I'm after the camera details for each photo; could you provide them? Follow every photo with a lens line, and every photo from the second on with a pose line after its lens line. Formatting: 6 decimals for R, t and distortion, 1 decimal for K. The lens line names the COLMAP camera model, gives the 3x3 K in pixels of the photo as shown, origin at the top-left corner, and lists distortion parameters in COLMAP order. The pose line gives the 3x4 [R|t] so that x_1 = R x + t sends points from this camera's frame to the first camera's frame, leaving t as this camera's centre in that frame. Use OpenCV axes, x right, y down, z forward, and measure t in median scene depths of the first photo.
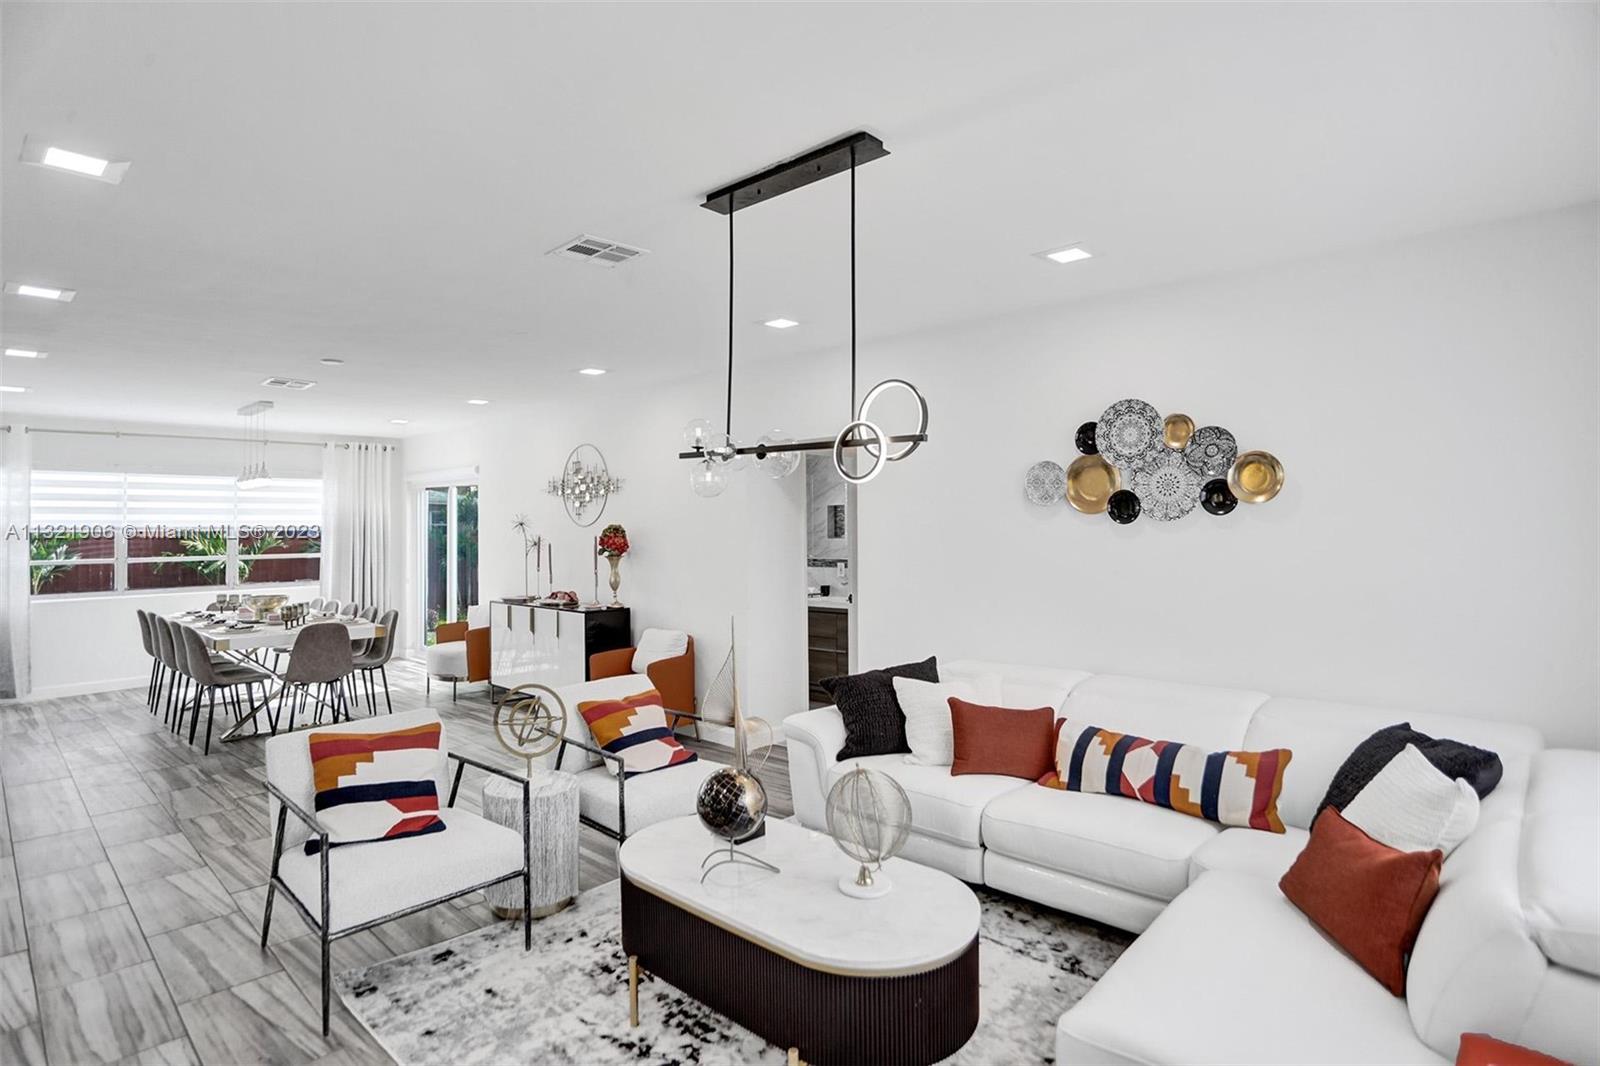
lens RADIAL K [[821.0, 0, 800.4], [0, 821.0, 509.3], [0, 0, 1]] dist [-0.060935, 0.023539]
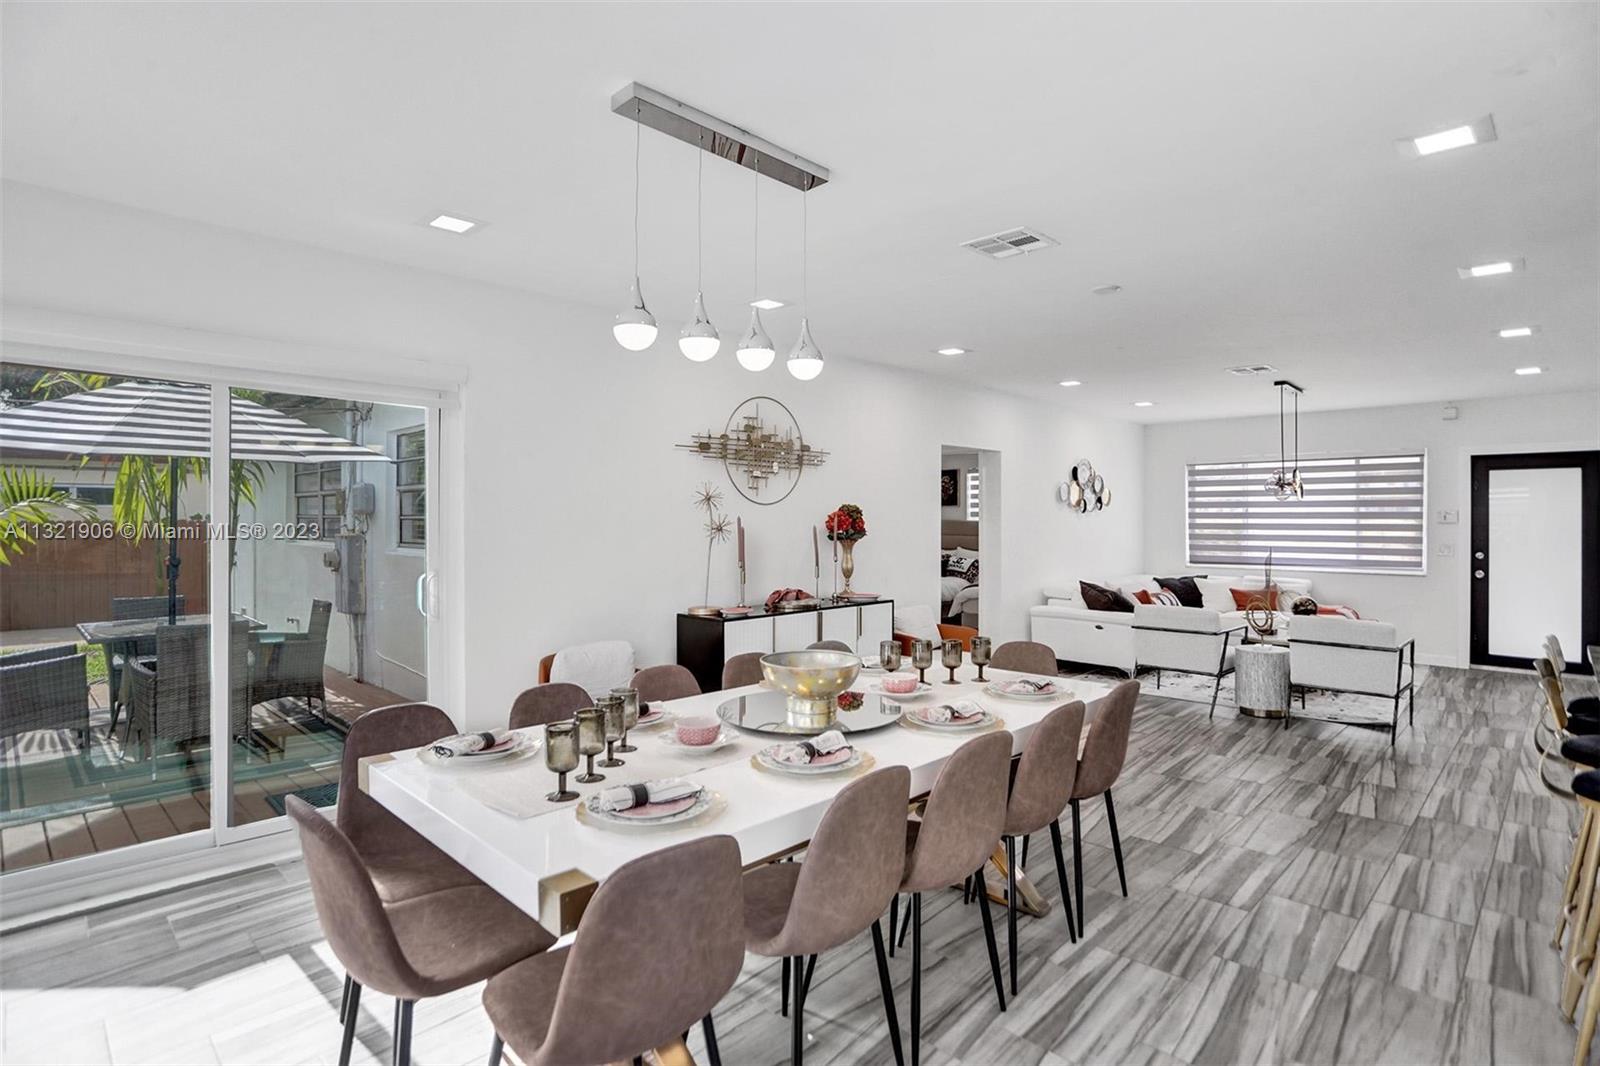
lens RADIAL K [[821.0, 0, 793.1], [0, 821.0, 527.5], [0, 0, 1]] dist [-0.060935, 0.023539]
pose [[0.023076, 0.000012, 0.999734, -1.084142], [-0.024378, 0.999703, 0.000551, 0.043700], [-0.999436, -0.024384, 0.023069, 1.008711]]
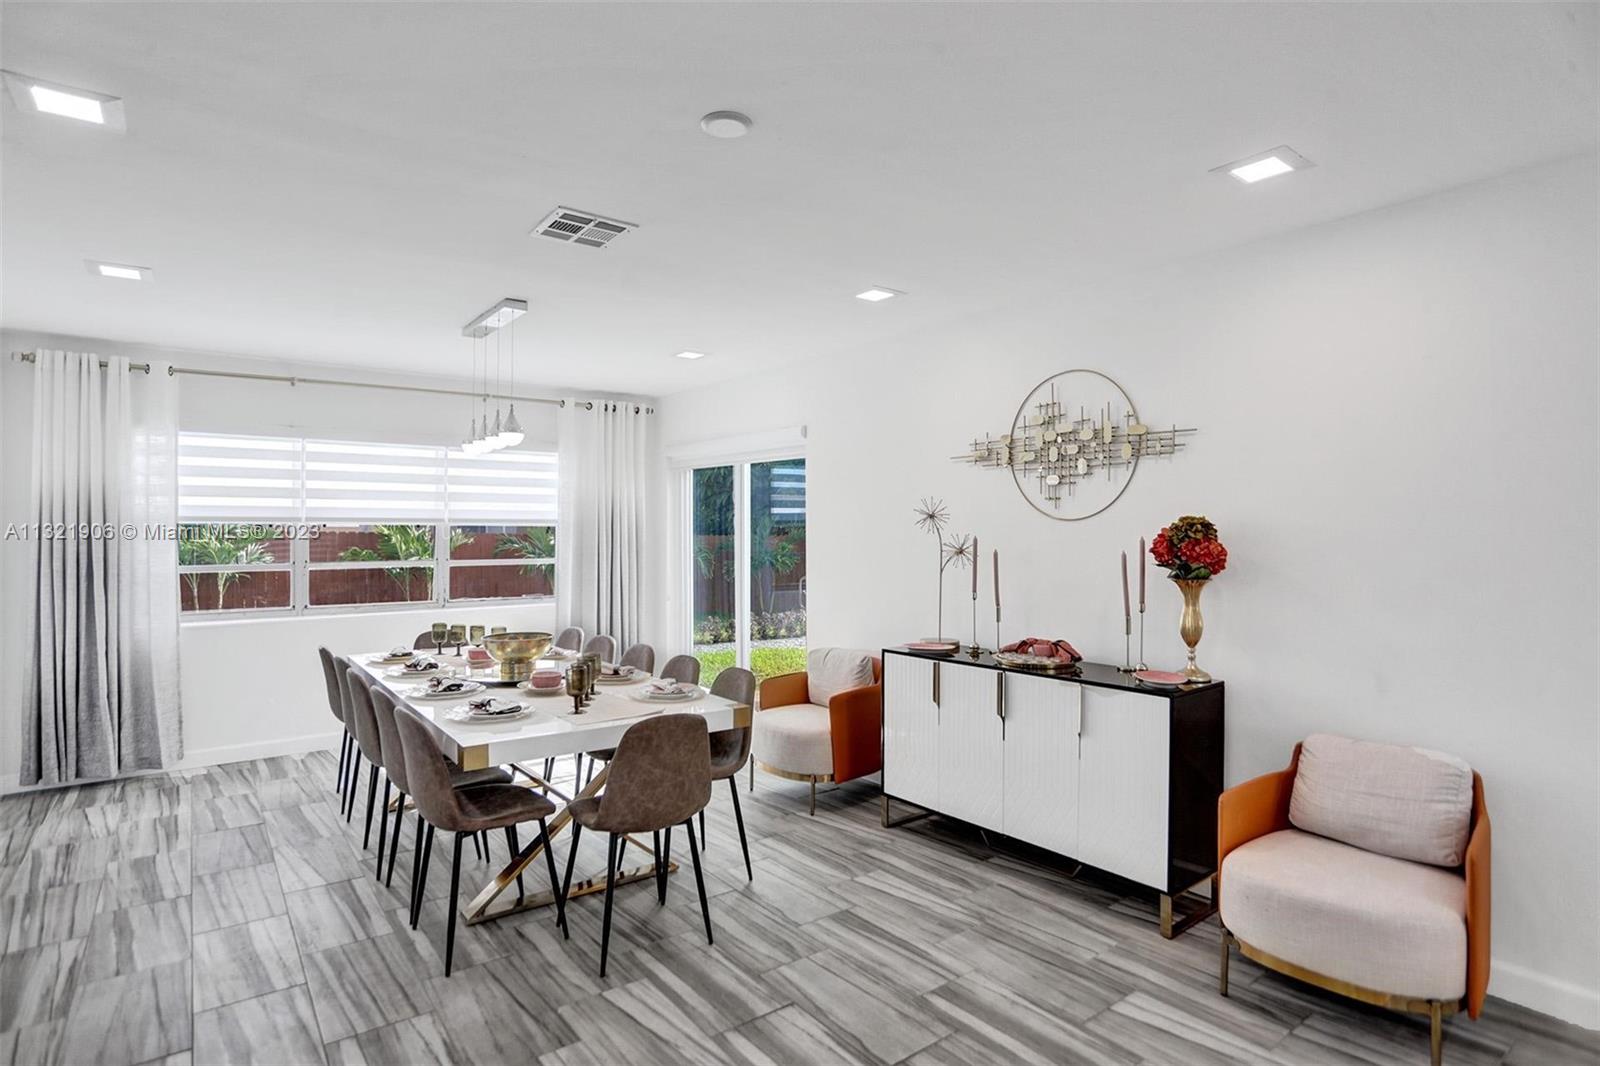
lens RADIAL K [[821.0, 0, 793.2], [0, 821.0, 533.2], [0, 0, 1]] dist [-0.060935, 0.023539]
pose [[0.985761, 0.010924, -0.167798, -0.374267], [-0.006351, 0.999594, 0.027762, 0.016349], [0.168033, -0.026301, 0.985430, 0.456680]]
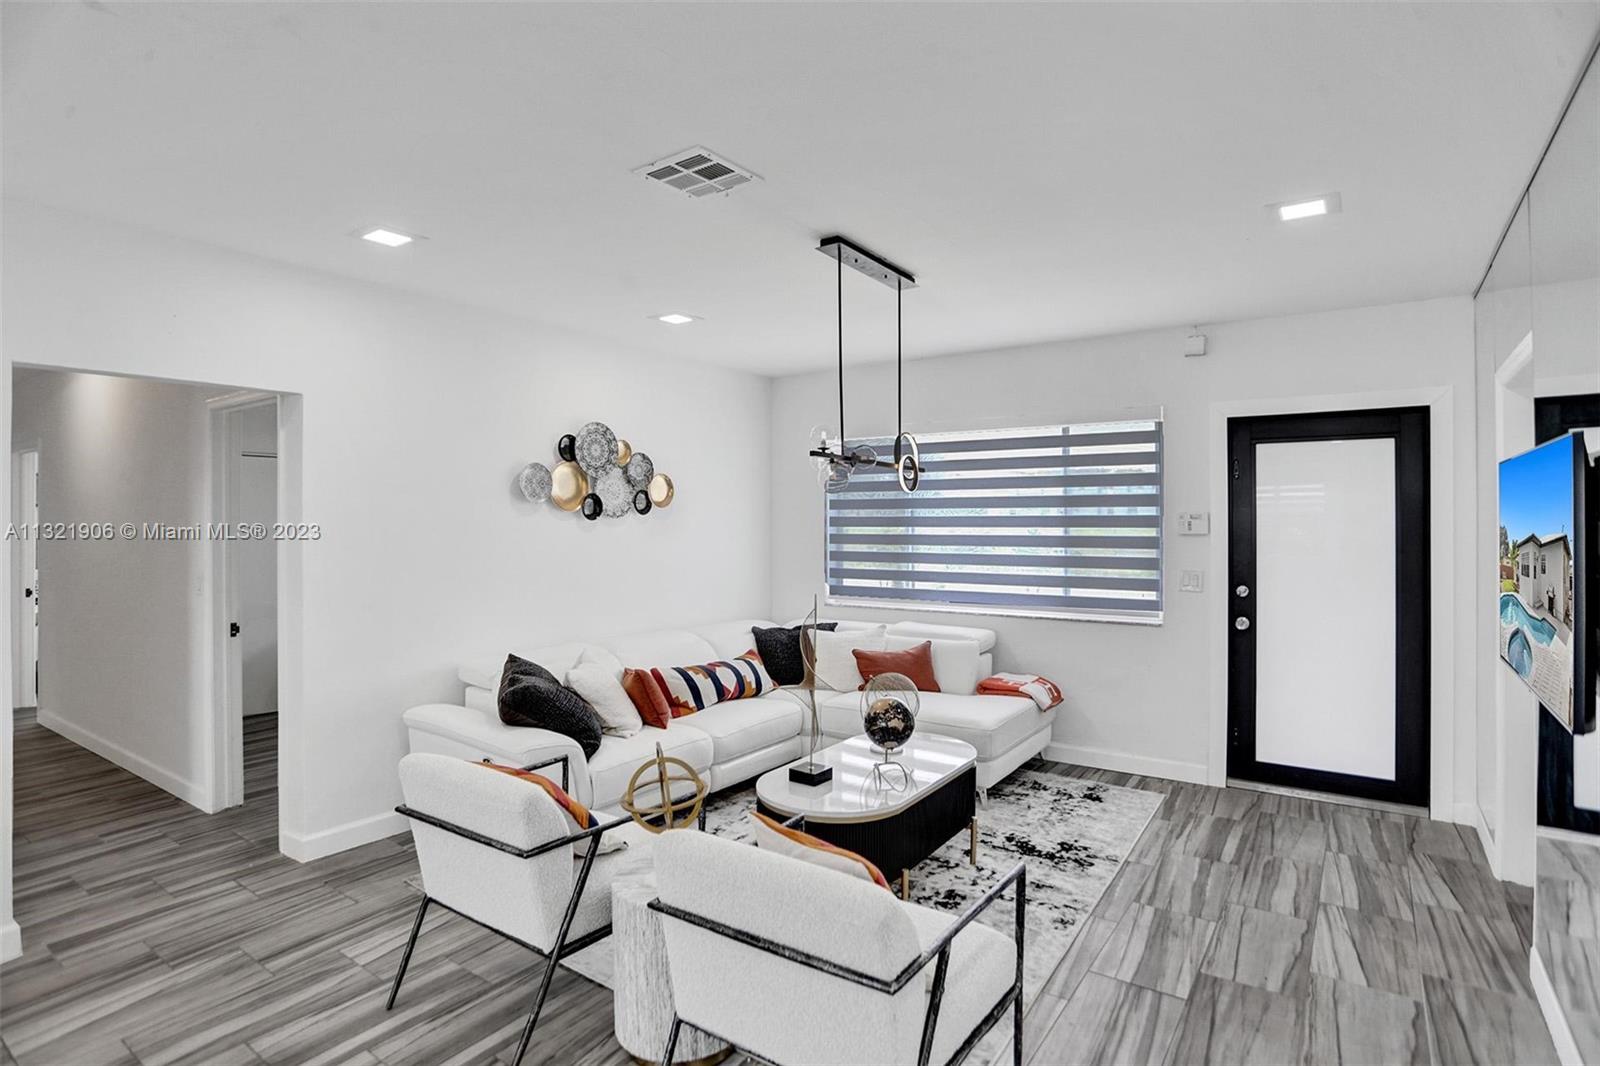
lens RADIAL K [[821.0, 0, 800.3], [0, 821.0, 531.0], [0, 0, 1]] dist [-0.060935, 0.023539]
pose [[-0.141780, -0.002923, 0.989894, -0.525261], [-0.017895, 0.999840, 0.000389, 0.016540], [-0.989736, -0.017659, -0.141809, 0.501284]]
